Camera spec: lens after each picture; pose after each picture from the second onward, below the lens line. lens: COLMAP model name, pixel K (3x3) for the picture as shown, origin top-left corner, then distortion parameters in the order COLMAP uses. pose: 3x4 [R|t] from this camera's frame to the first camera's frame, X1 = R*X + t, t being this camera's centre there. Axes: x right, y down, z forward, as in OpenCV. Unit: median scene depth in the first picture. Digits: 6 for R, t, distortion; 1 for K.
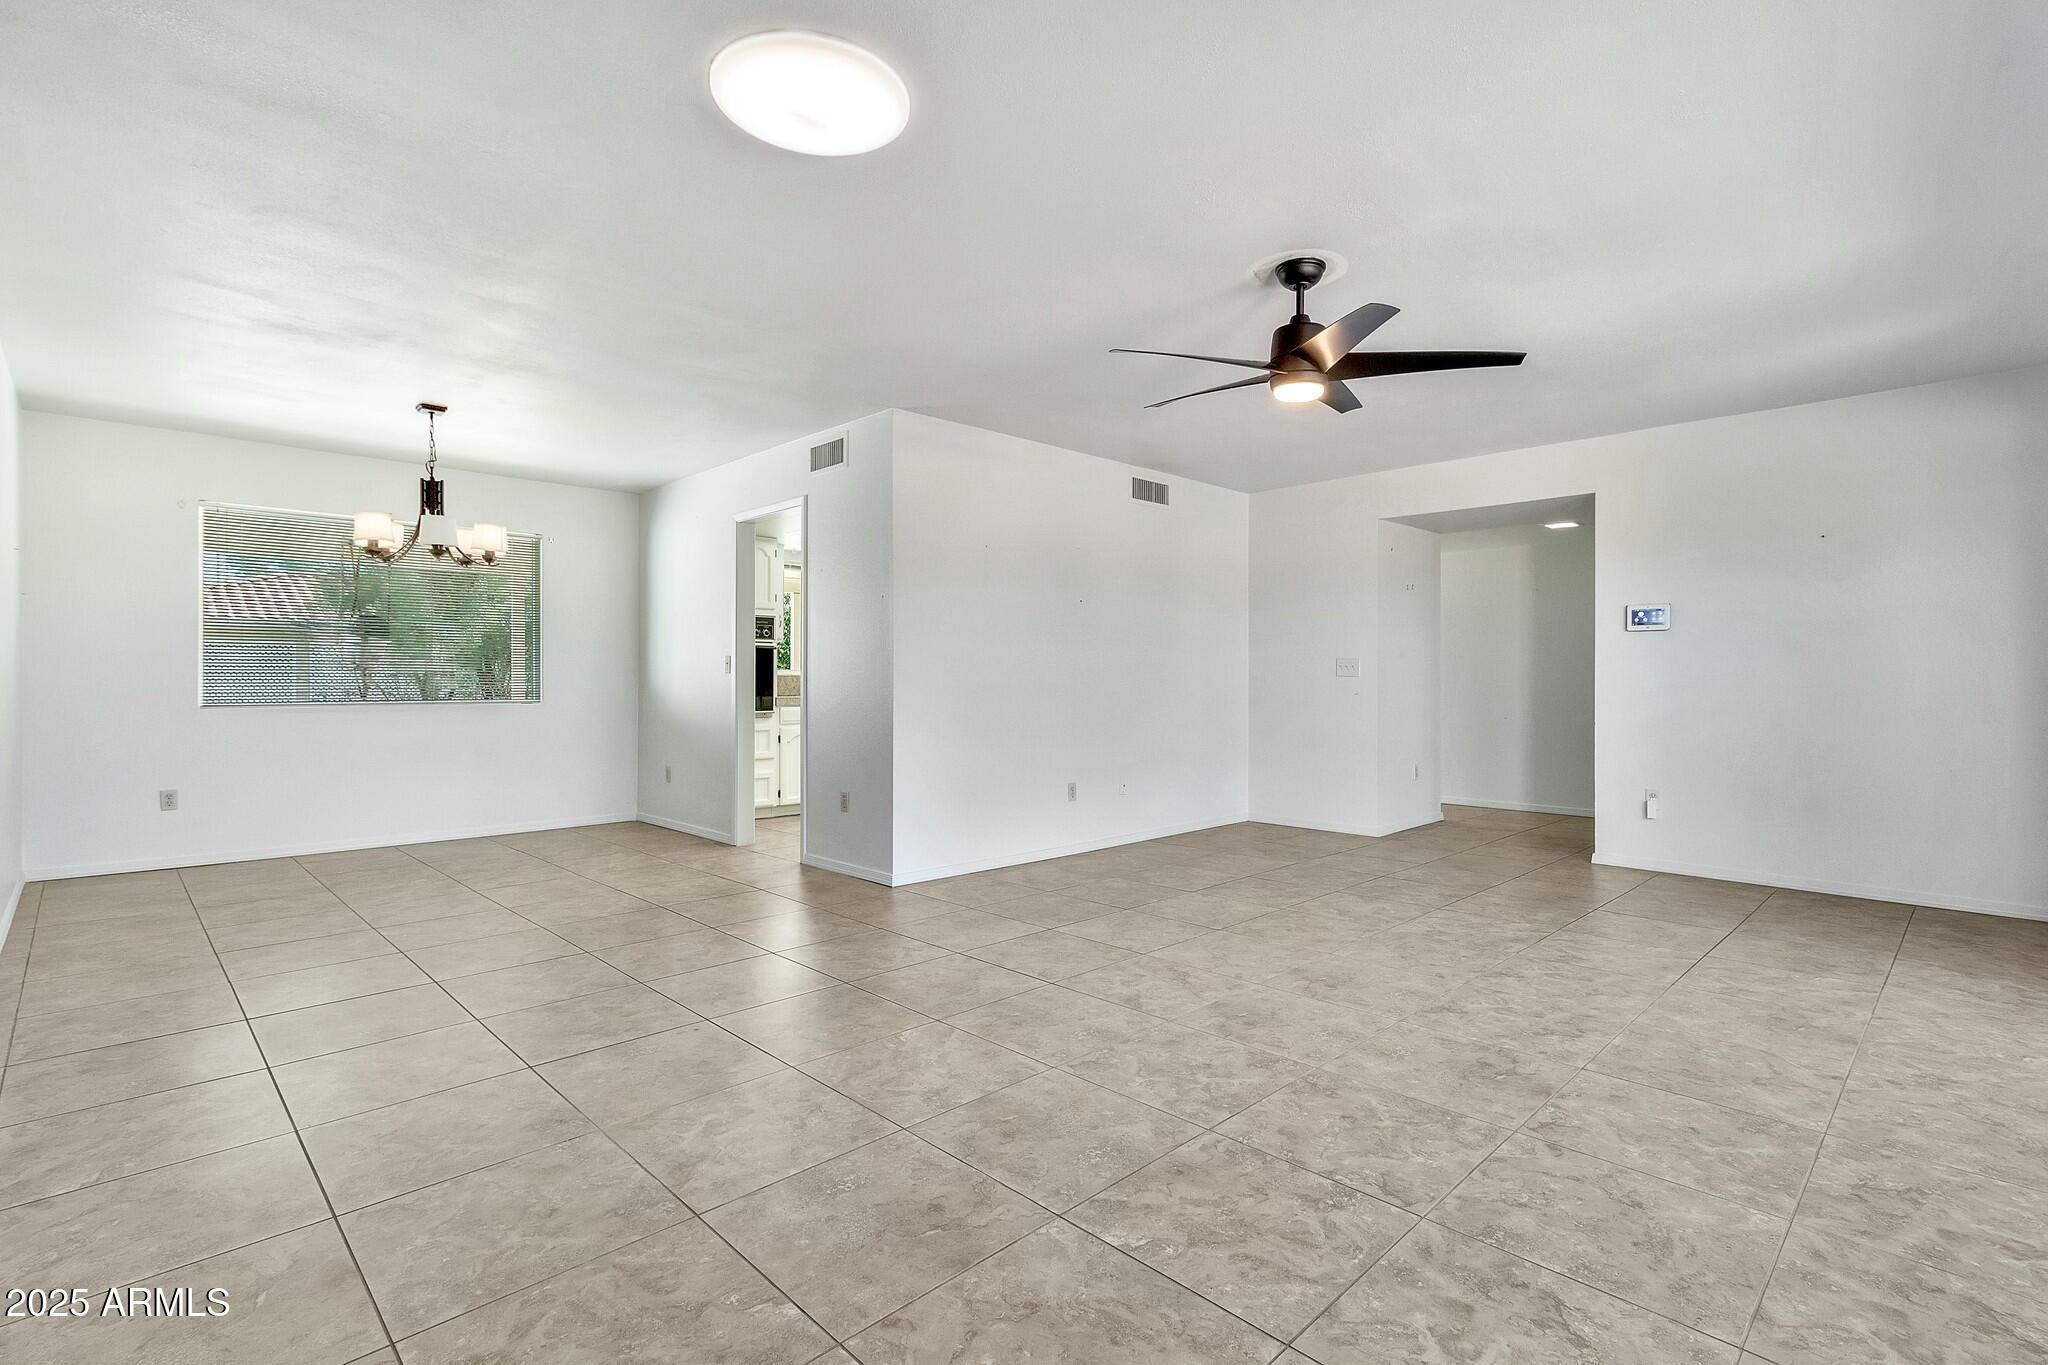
lens RADIAL K [[949.1, 0, 1038.2], [0, 949.1, 666.0], [0, 0, 1]] dist [0.004762, 0.000758]
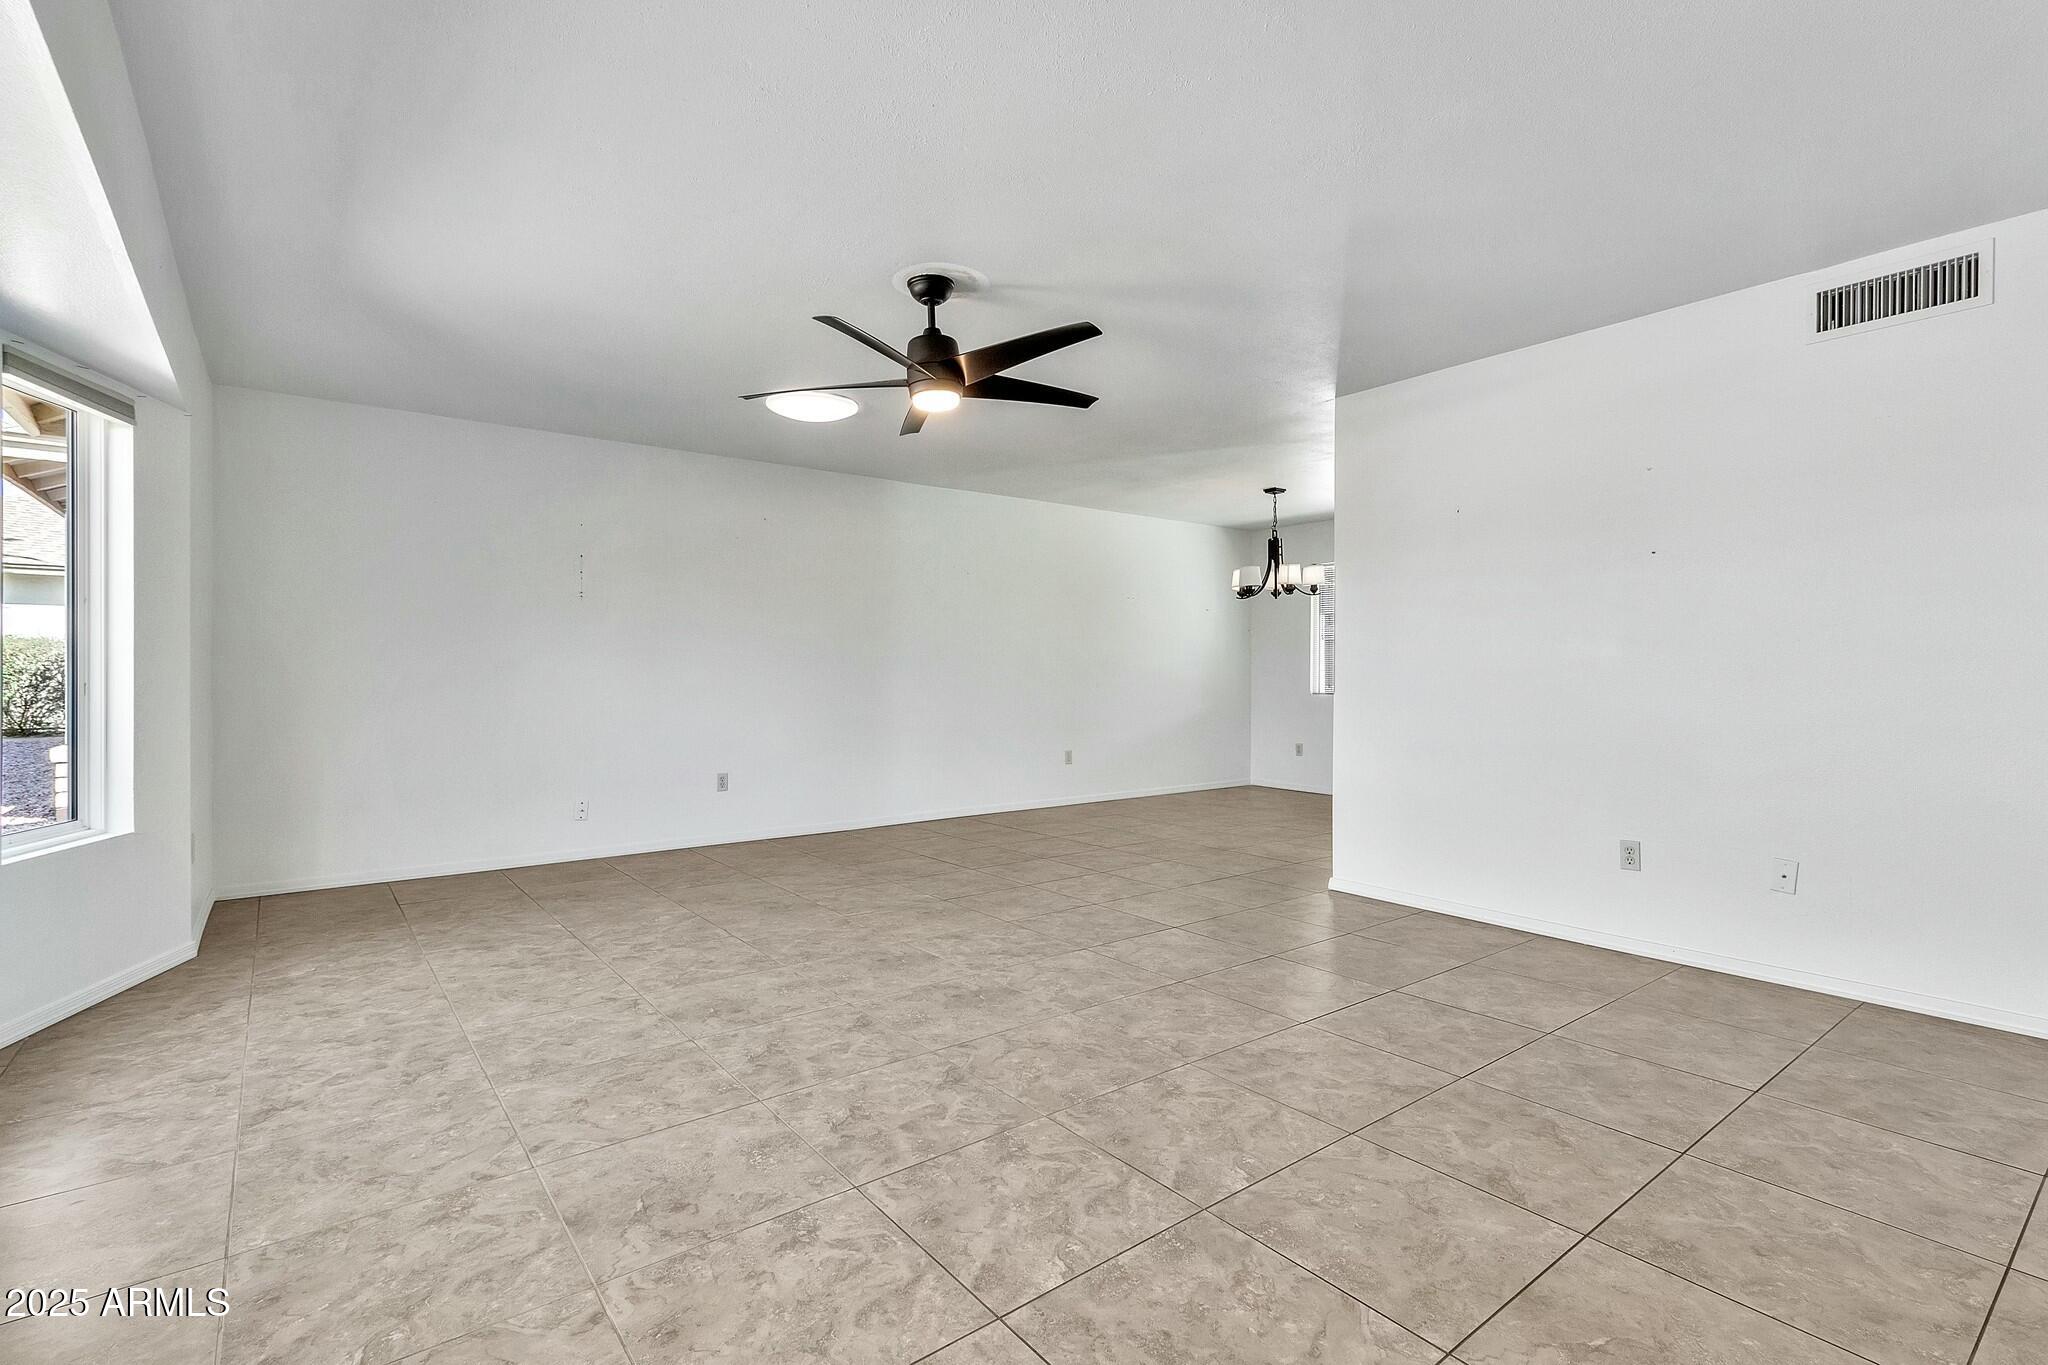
lens RADIAL K [[951.8, 0, 1041.7], [0, 951.8, 681.1], [0, 0, 1]] dist [0.009055, -0.000380]
pose [[-0.106351, 0.006152, -0.994310, 1.629978], [0.011309, 0.999924, 0.004977, 0.015704], [0.994264, -0.010715, -0.106413, 1.539874]]
